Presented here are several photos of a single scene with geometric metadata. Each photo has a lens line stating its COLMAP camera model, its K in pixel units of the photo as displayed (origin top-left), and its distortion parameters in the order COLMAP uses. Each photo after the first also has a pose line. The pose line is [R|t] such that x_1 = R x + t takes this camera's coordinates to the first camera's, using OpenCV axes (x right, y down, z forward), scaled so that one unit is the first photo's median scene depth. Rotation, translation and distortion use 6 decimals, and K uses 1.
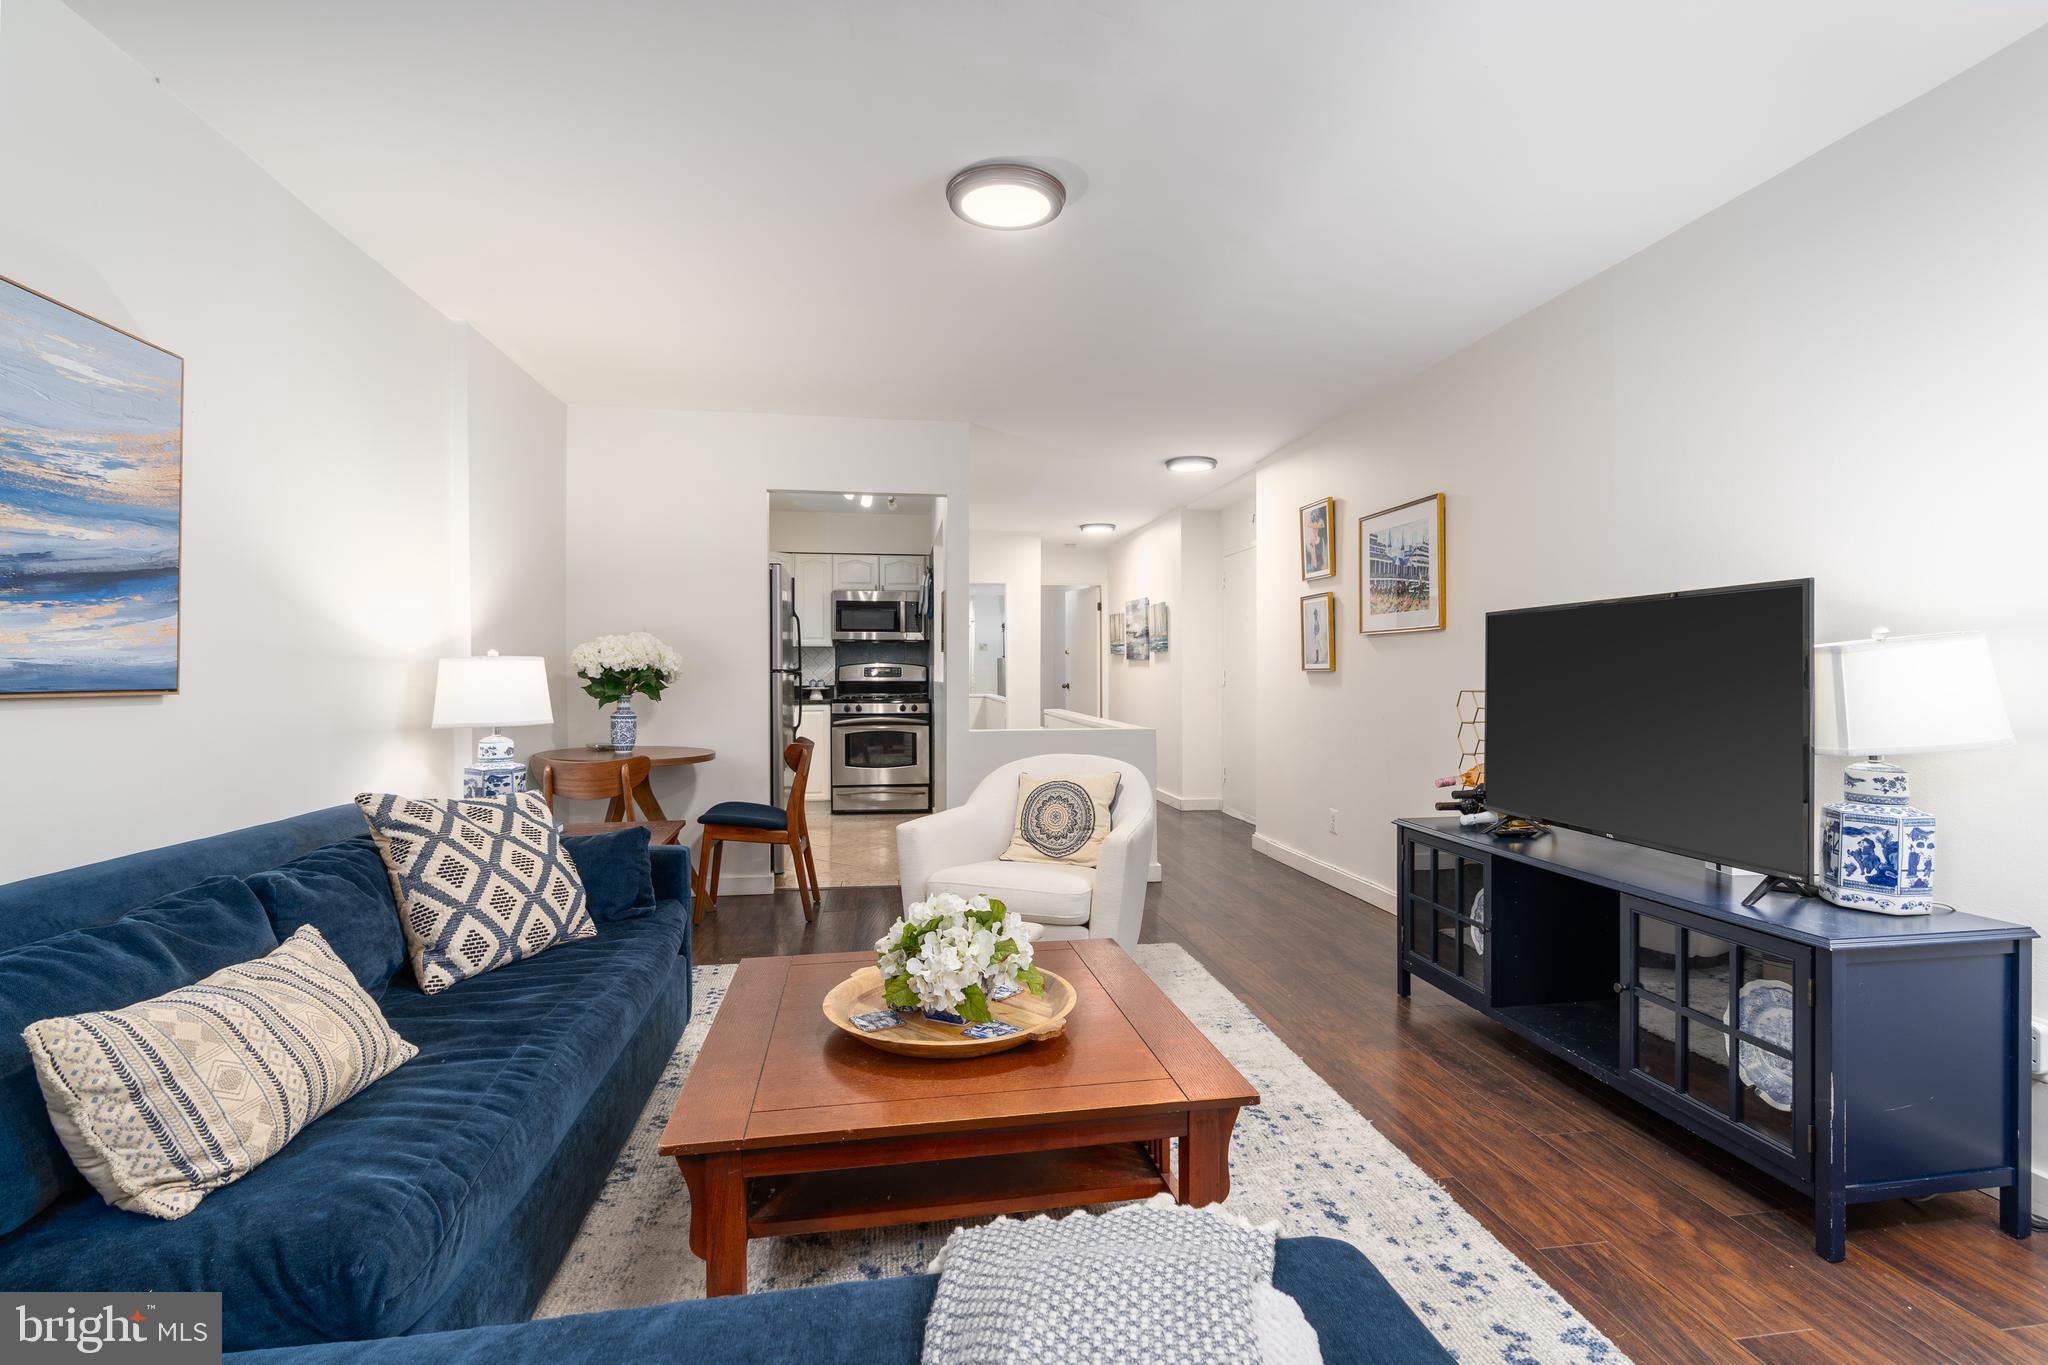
lens RADIAL K [[934.7, 0, 1023.7], [0, 934.7, 673.3], [0, 0, 1]] dist [-0.007395, 0.001752]
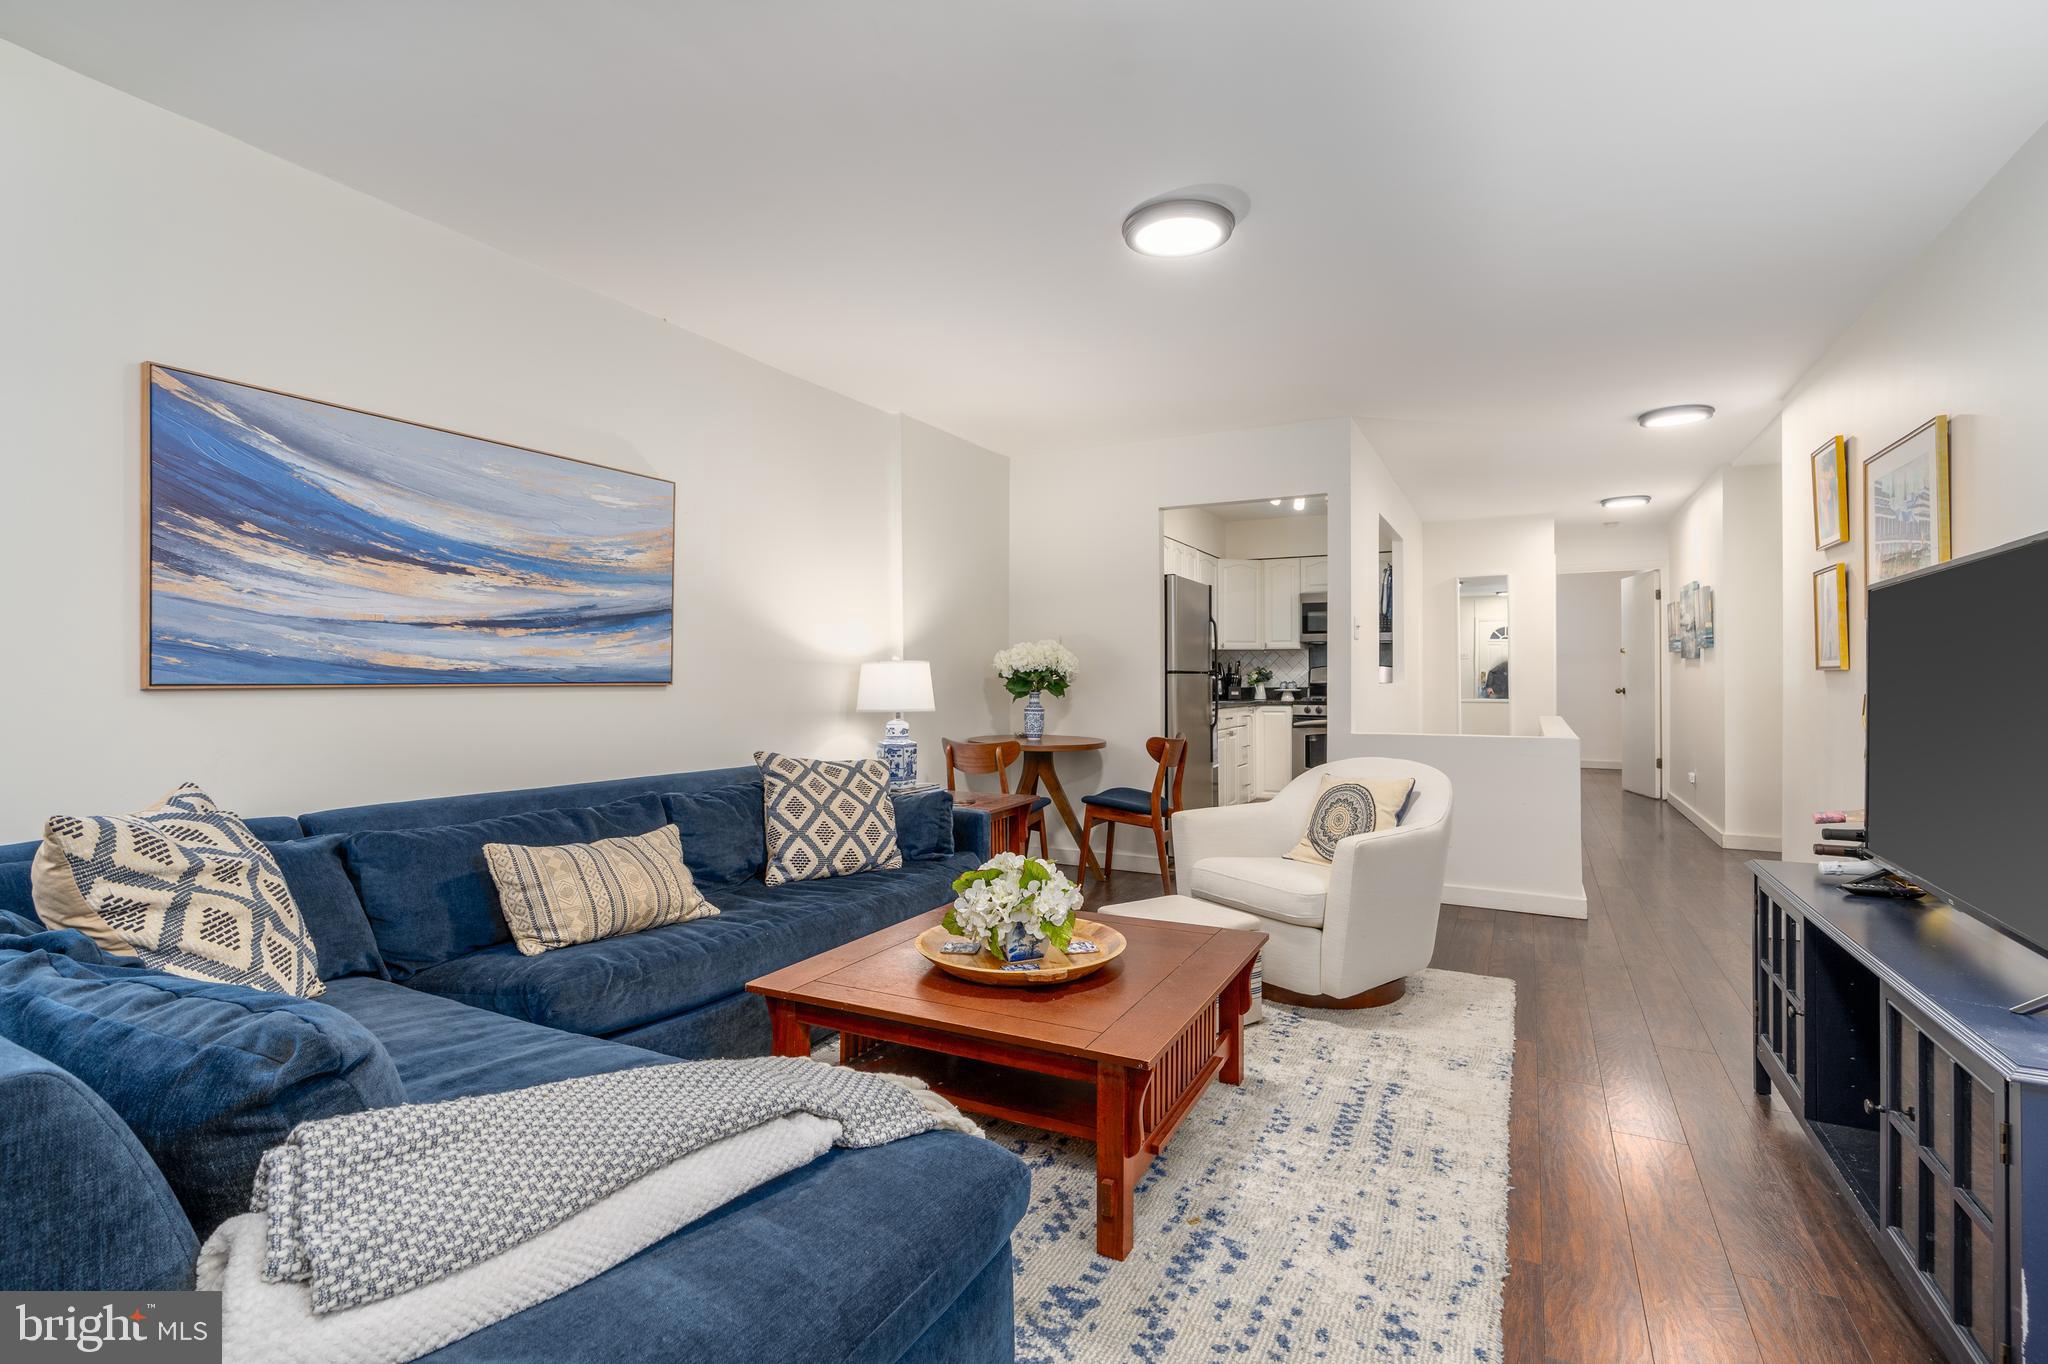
lens RADIAL K [[934.7, 0, 1023.7], [0, 934.7, 672.8], [0, 0, 1]] dist [-0.007395, 0.001752]
pose [[0.800424, -0.003147, -0.599426, 0.302952], [0.000020, 0.999986, -0.005222, 0.004794], [0.599434, 0.004168, 0.800413, 0.021833]]
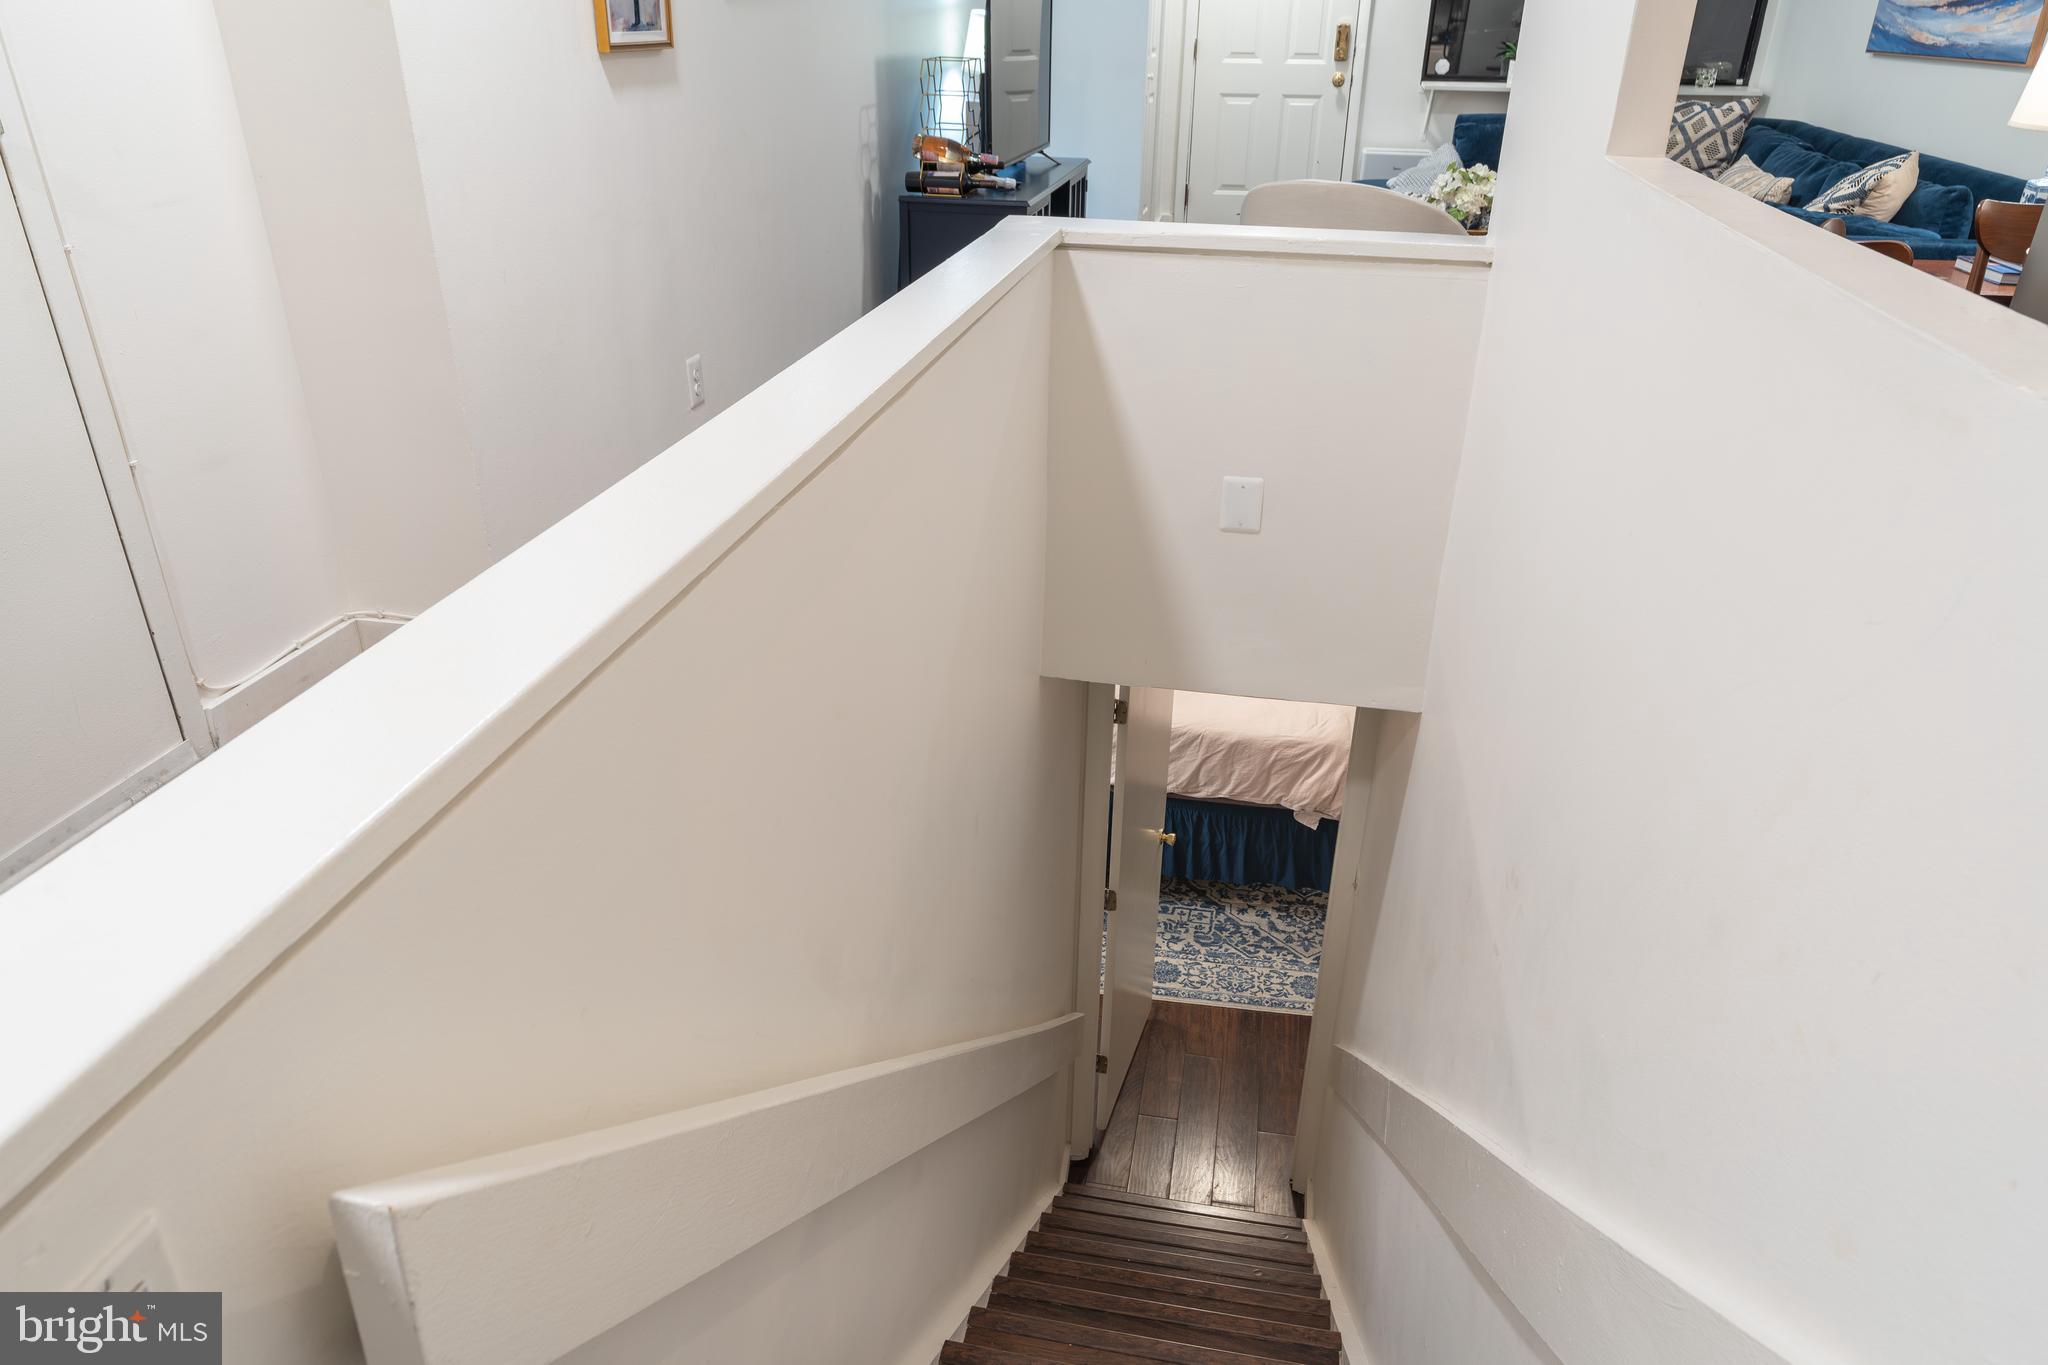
lens RADIAL K [[1370.6, 0, 1020.1], [0, 1370.6, 681.8], [0, 0, 1]] dist [-0.009127, 0.019507]
pose [[-0.945297, -0.152745, 0.288241, -0.077736], [-0.009188, 0.895718, 0.444527, -0.031548], [-0.326082, 0.417561, -0.848123, 1.996598]]
